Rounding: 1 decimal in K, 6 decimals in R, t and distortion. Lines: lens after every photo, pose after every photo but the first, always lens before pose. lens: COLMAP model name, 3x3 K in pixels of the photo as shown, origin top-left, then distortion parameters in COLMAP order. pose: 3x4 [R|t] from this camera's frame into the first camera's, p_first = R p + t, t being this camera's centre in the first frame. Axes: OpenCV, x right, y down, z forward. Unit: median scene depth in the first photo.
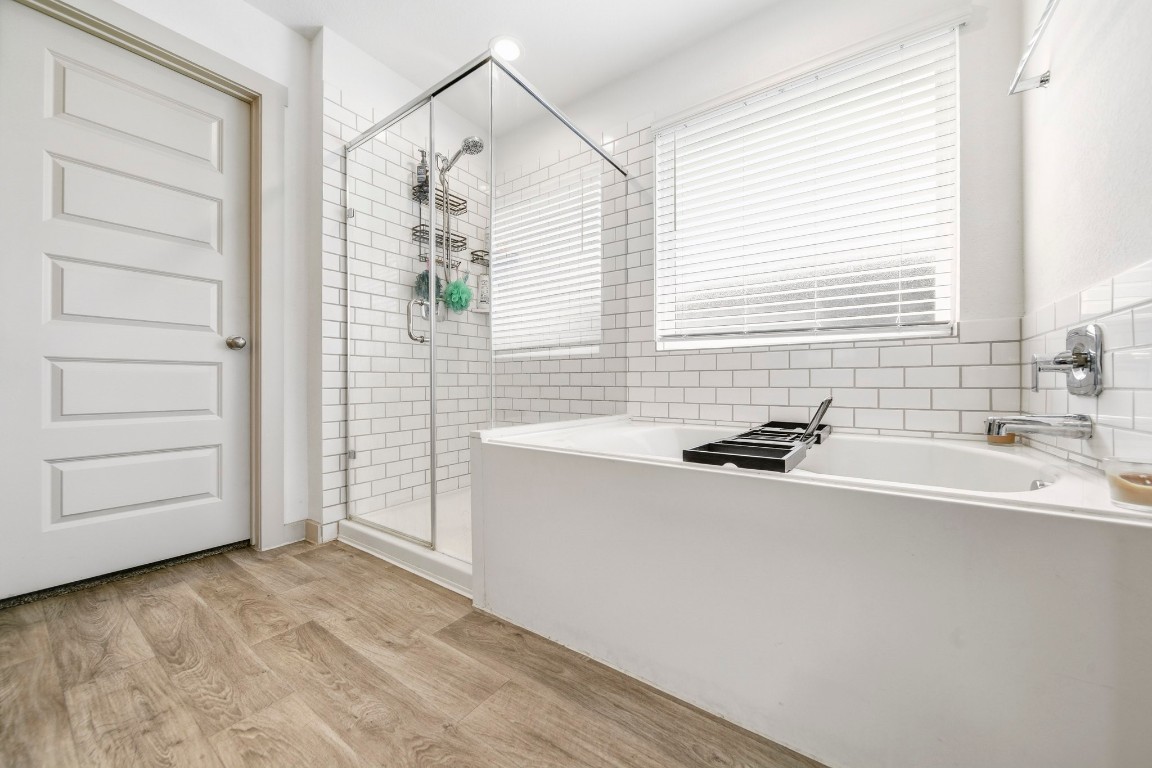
lens RADIAL K [[415.2, 0, 575.7], [0, 415.2, 389.1], [0, 0, 1]] dist [-0.000535, -0.000557]
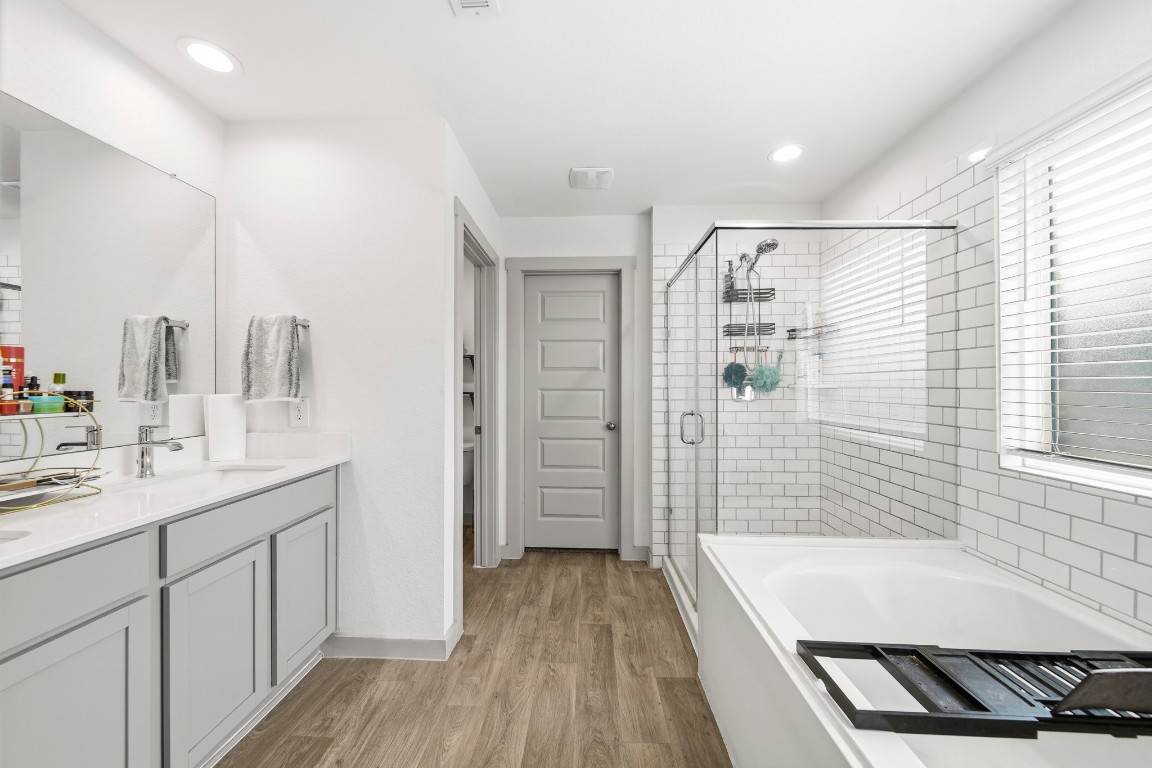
lens RADIAL K [[415.2, 0, 575.7], [0, 415.2, 389.1], [0, 0, 1]] dist [-0.000535, -0.000557]
pose [[0.546060, 0.008257, -0.837706, 0.466135], [-0.007591, 0.999959, 0.004908, -0.266624], [0.837712, 0.003679, 0.546100, 0.003242]]
